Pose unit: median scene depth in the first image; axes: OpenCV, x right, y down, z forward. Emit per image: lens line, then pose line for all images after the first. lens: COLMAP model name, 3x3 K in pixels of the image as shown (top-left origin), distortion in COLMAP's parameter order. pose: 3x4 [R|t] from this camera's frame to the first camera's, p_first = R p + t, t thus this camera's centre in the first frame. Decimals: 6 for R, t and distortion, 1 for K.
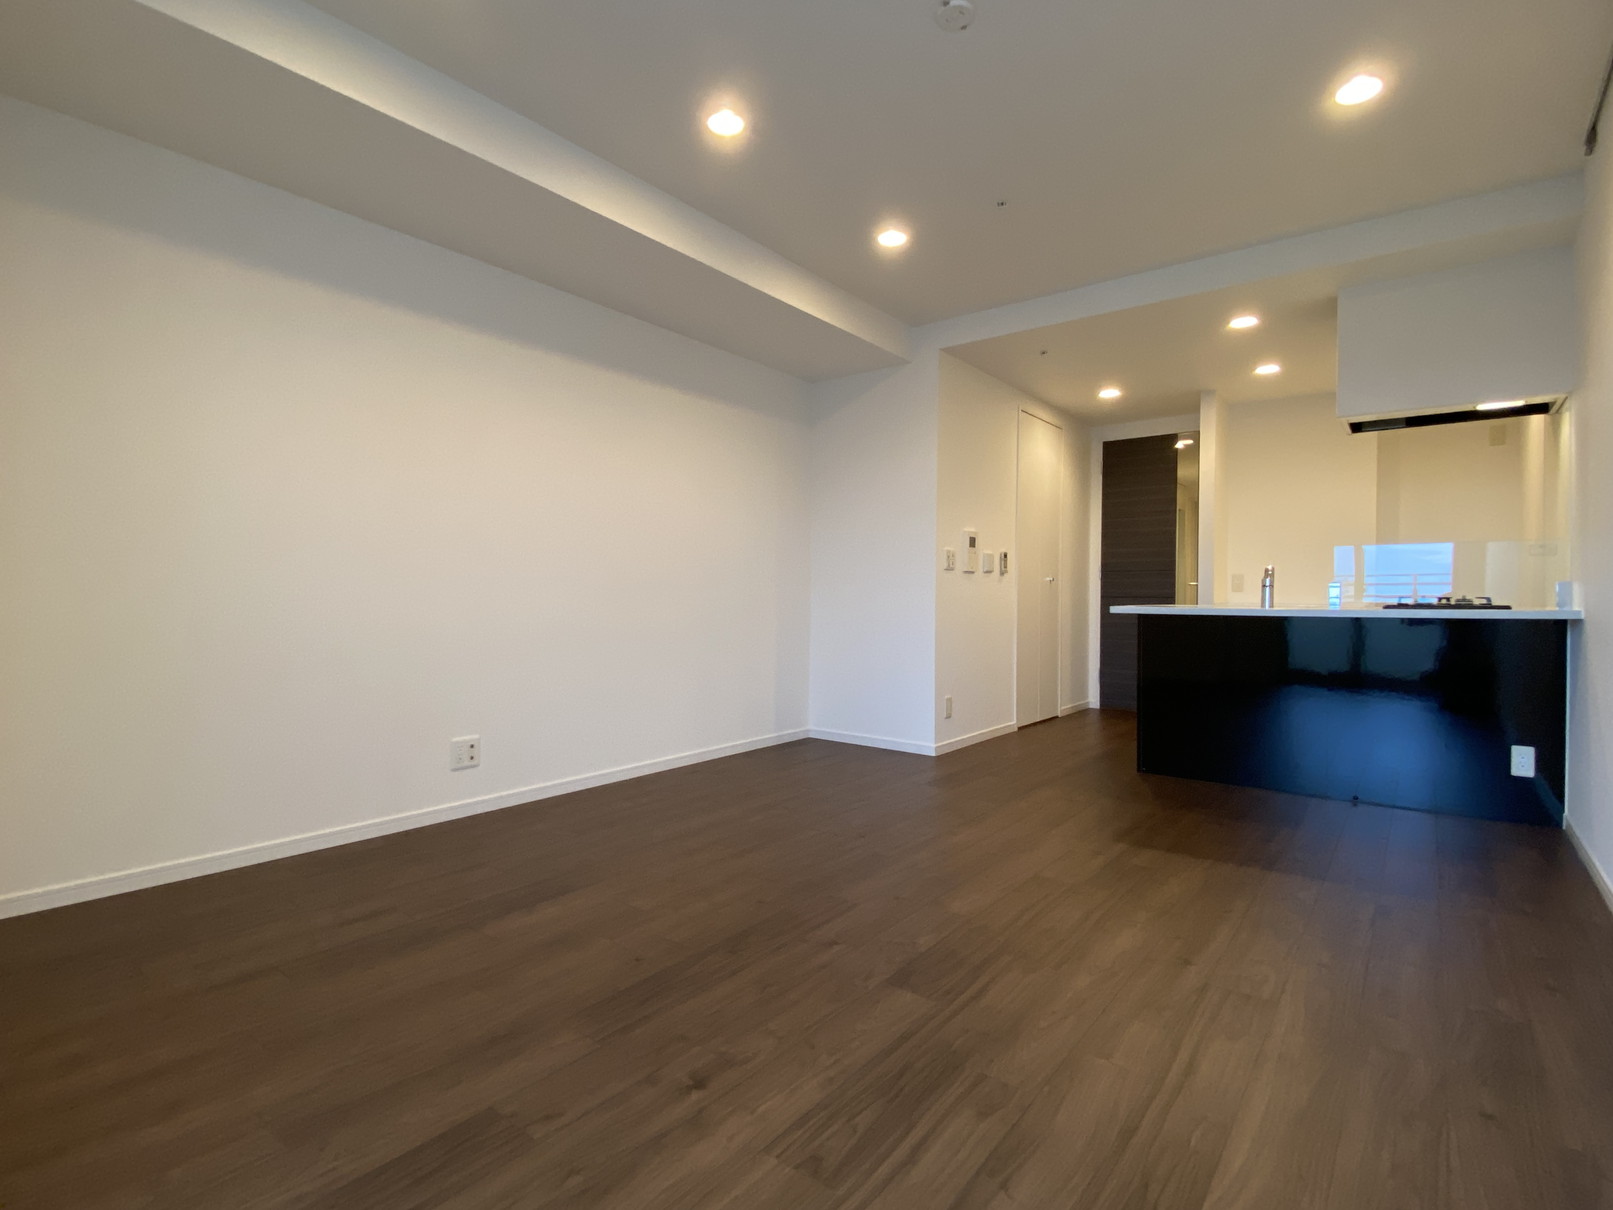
lens RADIAL K [[785.2, 0, 806.5], [0, 785.2, 605.0], [0, 0, 1]] dist [0.016609, -0.000091]
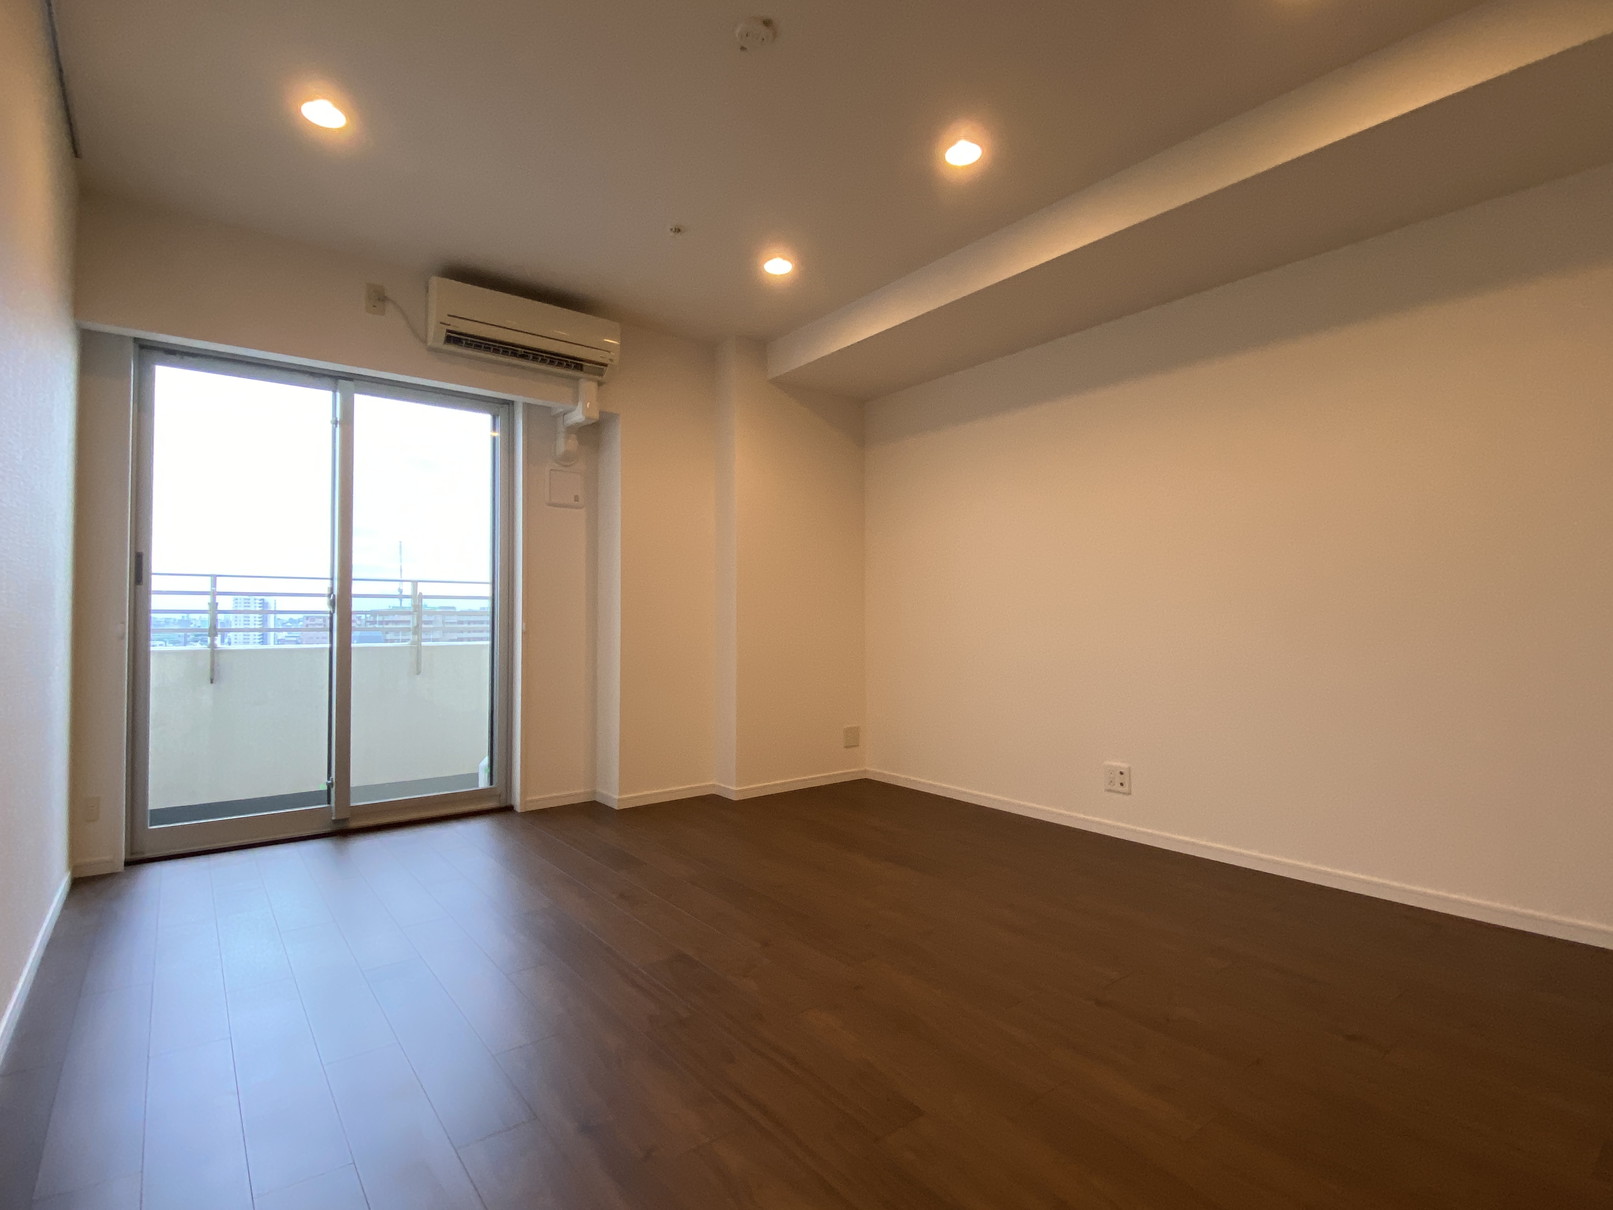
lens RADIAL K [[785.2, 0, 806.5], [0, 785.2, 605.0], [0, 0, 1]] dist [0.016609, -0.000091]
pose [[-0.232824, -0.025982, -0.972172, 0.715187], [-0.011778, 0.999645, -0.023895, -0.017222], [0.972448, 0.005887, -0.233047, 0.837269]]
